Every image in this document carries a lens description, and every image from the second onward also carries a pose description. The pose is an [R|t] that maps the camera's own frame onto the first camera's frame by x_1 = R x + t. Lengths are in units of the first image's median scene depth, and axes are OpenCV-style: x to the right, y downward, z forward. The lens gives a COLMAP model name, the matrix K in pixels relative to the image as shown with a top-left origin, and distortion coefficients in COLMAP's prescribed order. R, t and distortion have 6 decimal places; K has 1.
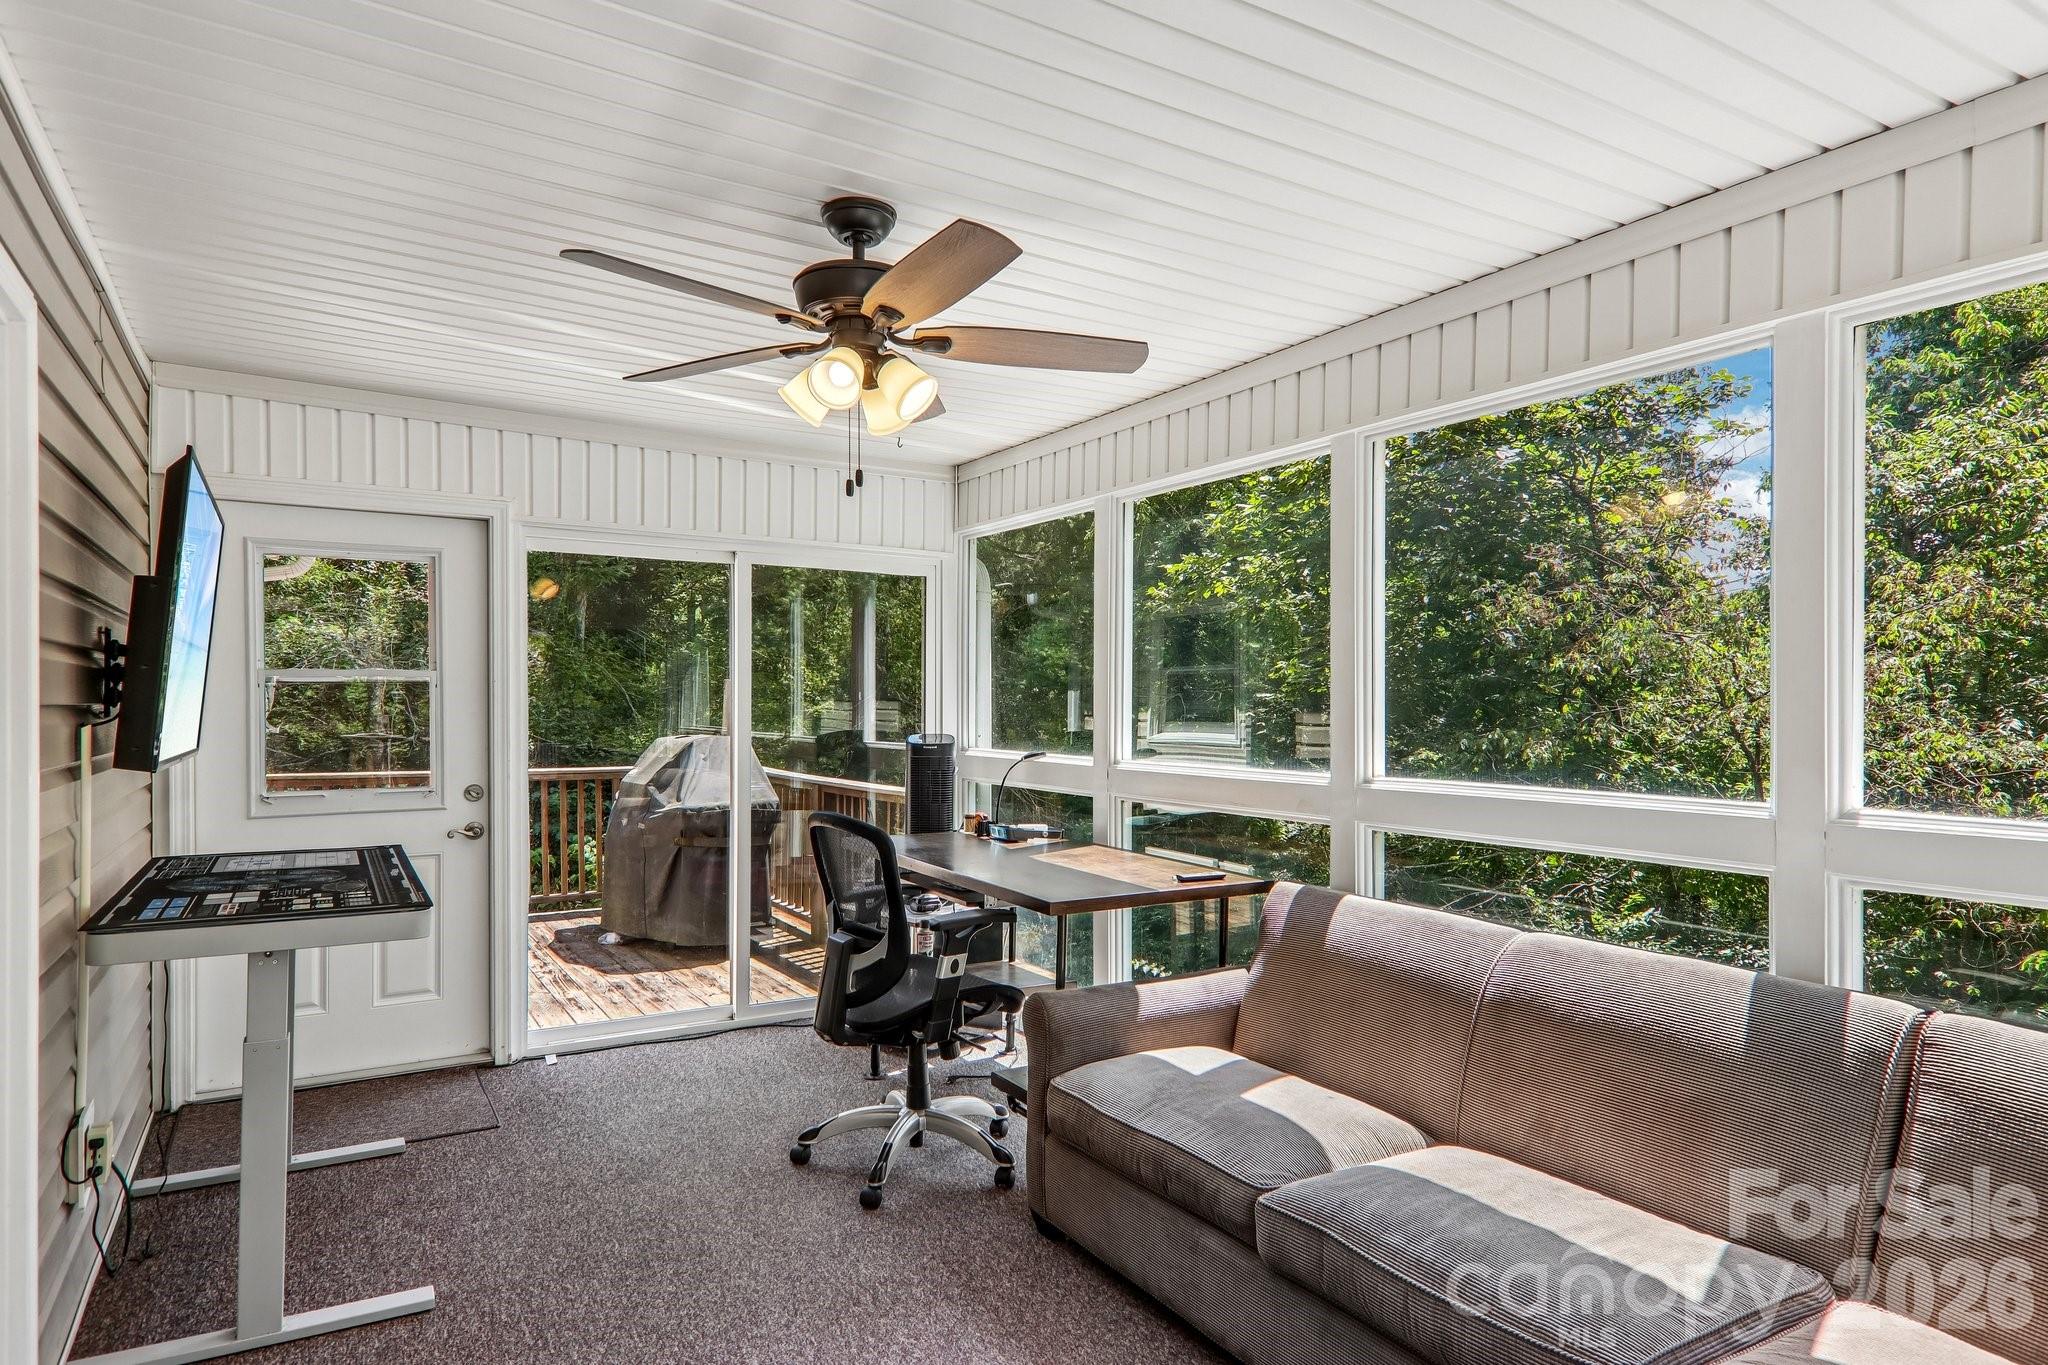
lens RADIAL K [[1166.8, 0, 1023.7], [0, 1166.8, 692.9], [0, 0, 1]] dist [-0.001808, -0.001377]
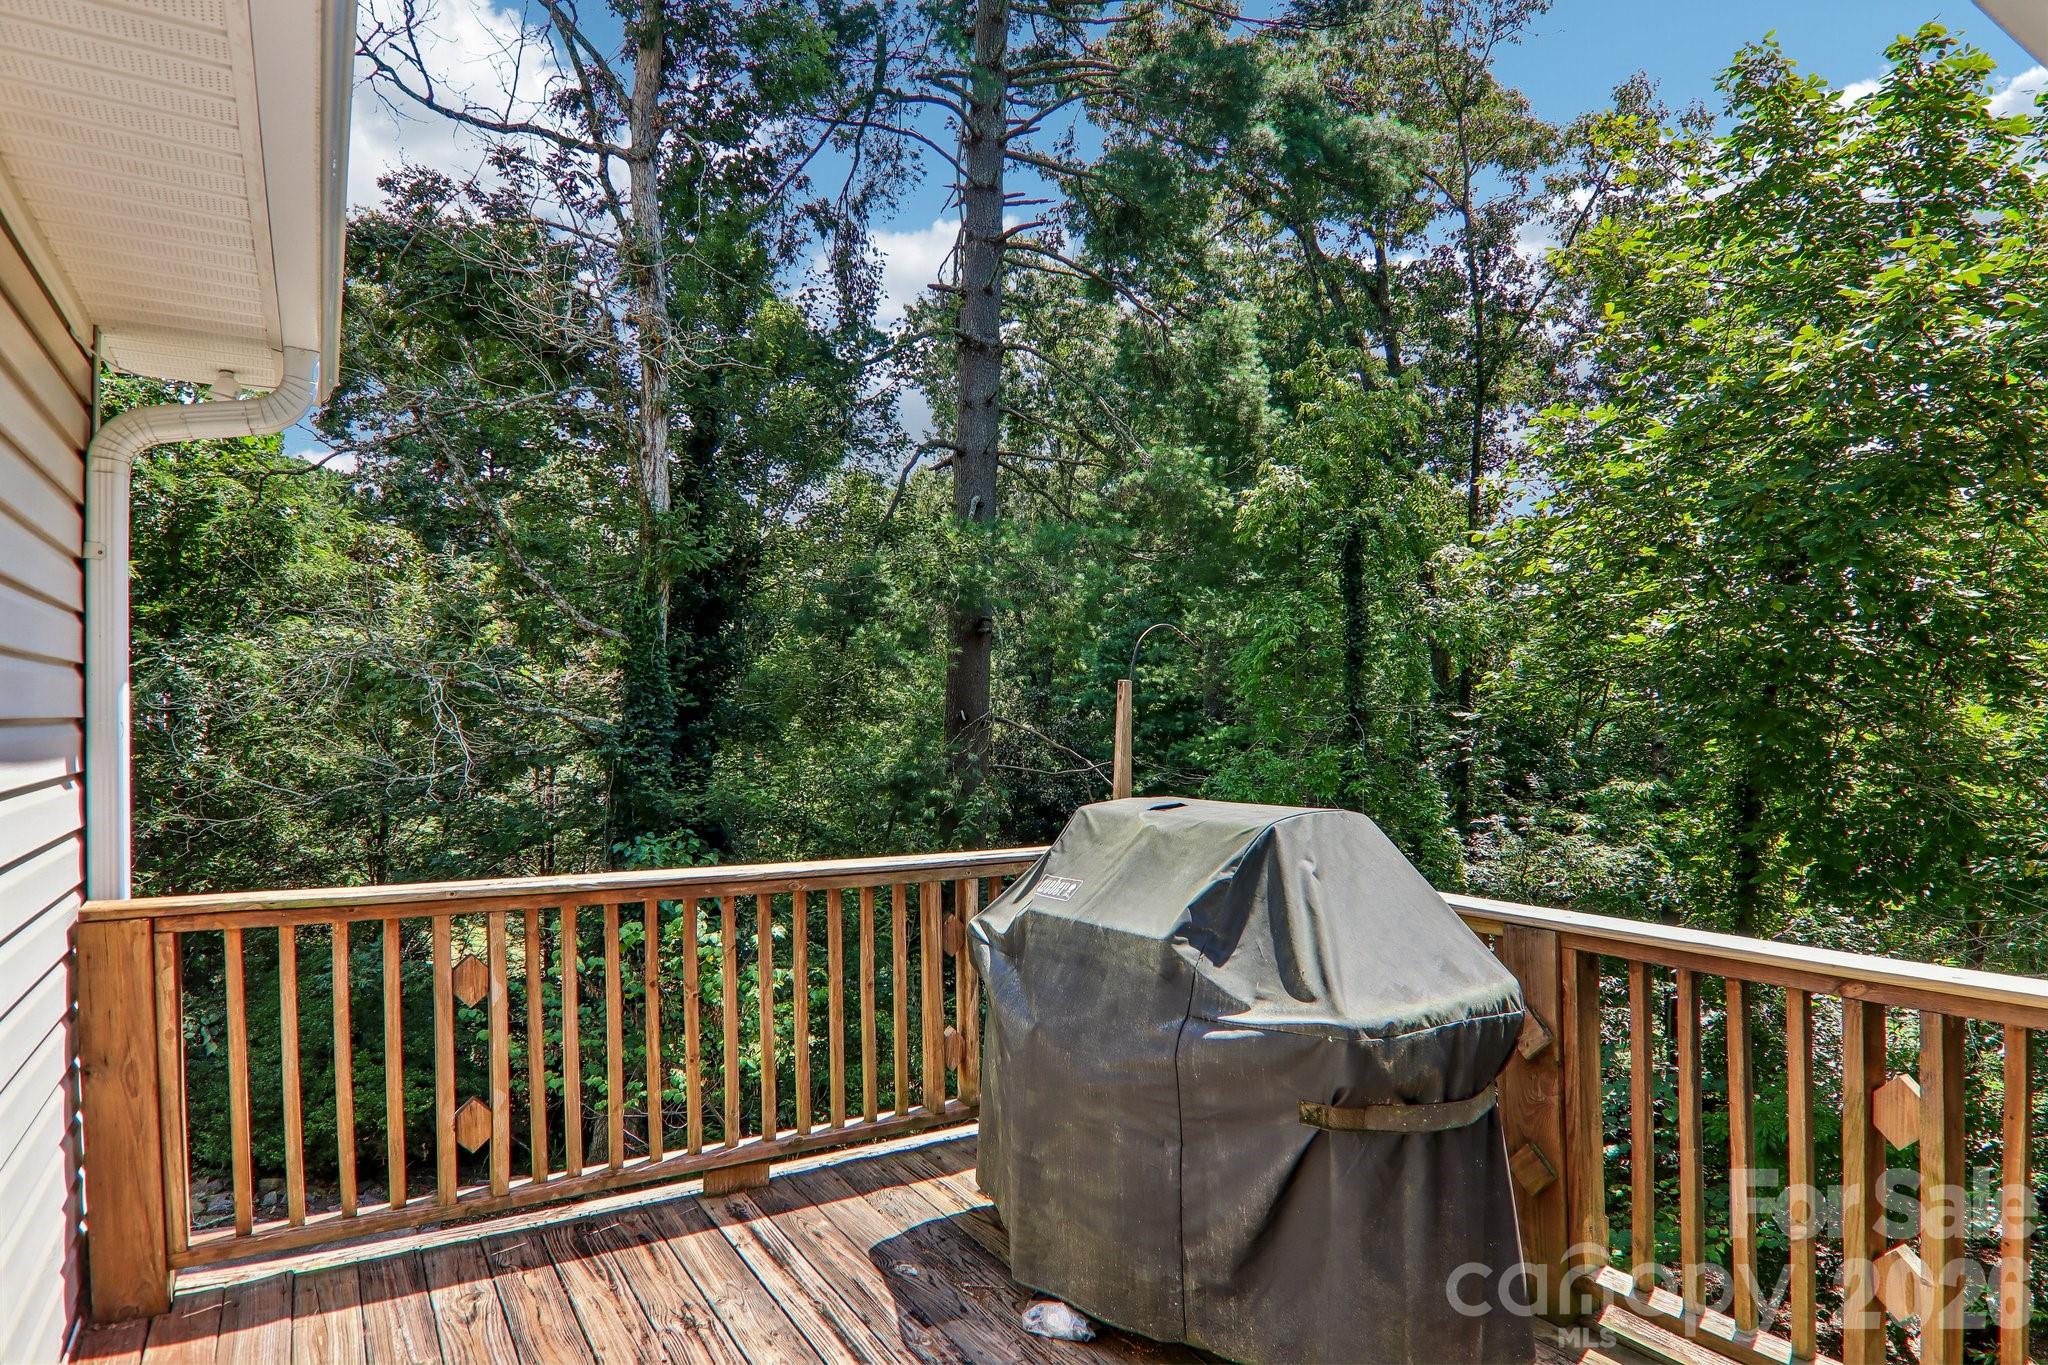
lens RADIAL K [[1147.0, 0, 1021.5], [0, 1147.0, 685.5], [0, 0, 1]] dist [0.008413, -0.011215]
pose [[0.999984, 0.005650, -0.000533, -0.177032], [-0.005661, 0.999740, -0.022082, 0.000728], [0.000408, 0.022085, 0.999756, 0.289723]]
